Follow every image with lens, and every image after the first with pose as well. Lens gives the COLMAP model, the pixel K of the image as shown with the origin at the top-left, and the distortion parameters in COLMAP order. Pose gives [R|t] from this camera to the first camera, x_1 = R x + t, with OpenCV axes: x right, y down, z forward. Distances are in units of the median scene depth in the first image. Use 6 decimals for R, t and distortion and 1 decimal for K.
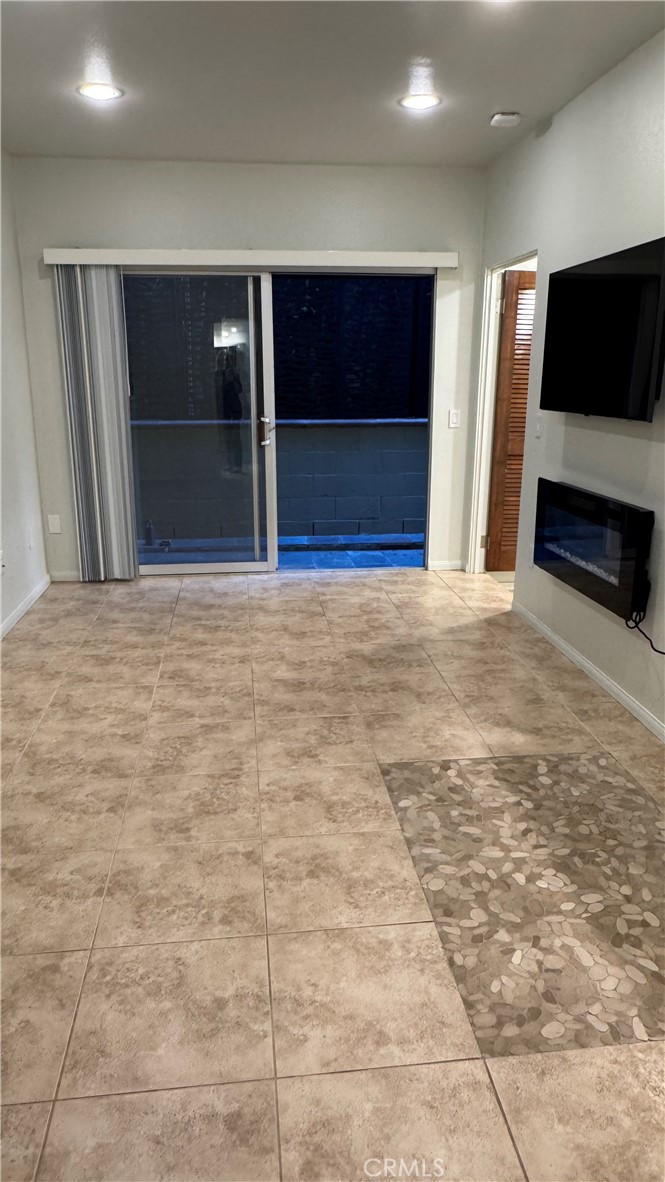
lens RADIAL K [[810.9, 0, 331.1], [0, 810.9, 598.3], [0, 0, 1]] dist [-0.007759, 0.000420]
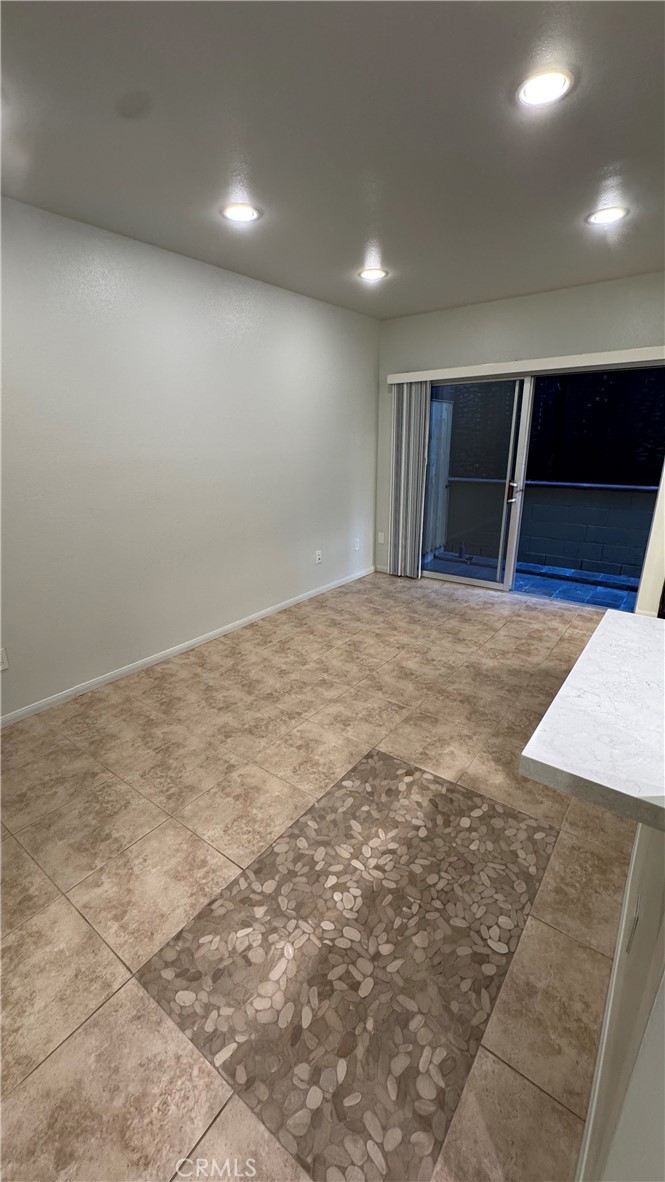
lens RADIAL K [[473.5, 0, 330.5], [0, 473.5, 592.1], [0, 0, 1]] dist [-0.002433, 0.000078]
pose [[0.724488, 0.206635, -0.657586, 0.503898], [-0.177494, 0.977763, 0.111694, -0.139551], [0.666043, 0.035797, 0.745054, 0.357809]]
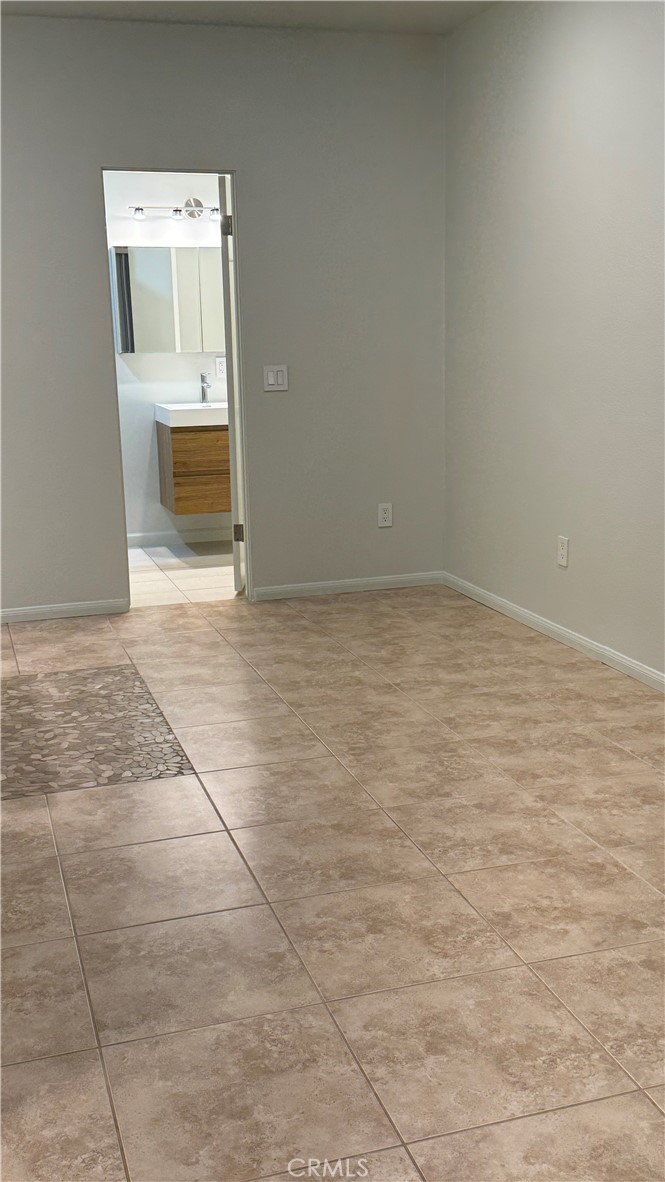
lens RADIAL K [[1196.4, 0, 336.7], [0, 1196.4, 590.1], [0, 0, 1]] dist [0.140577, 0.000000]
pose [[-0.980537, 0.065410, -0.185120, 0.138872], [-0.030118, 0.881602, 0.471032, -0.573004], [0.194013, 0.467440, -0.862473, 2.100745]]
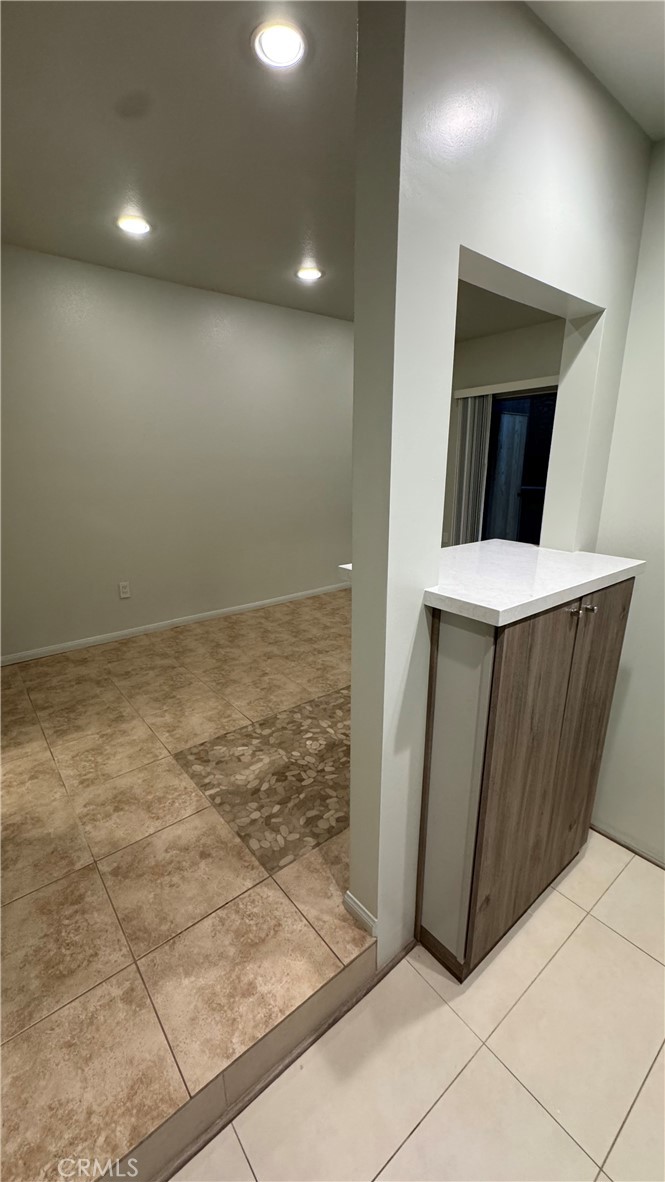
lens RADIAL K [[473.5, 0, 328.9], [0, 473.5, 589.5], [0, 0, 1]] dist [-0.002433, 0.000078]
pose [[0.531768, 0.217704, -0.818430, 0.839616], [-0.223438, 0.968219, 0.112371, -0.072037], [0.816883, 0.123112, 0.563512, 0.338076]]
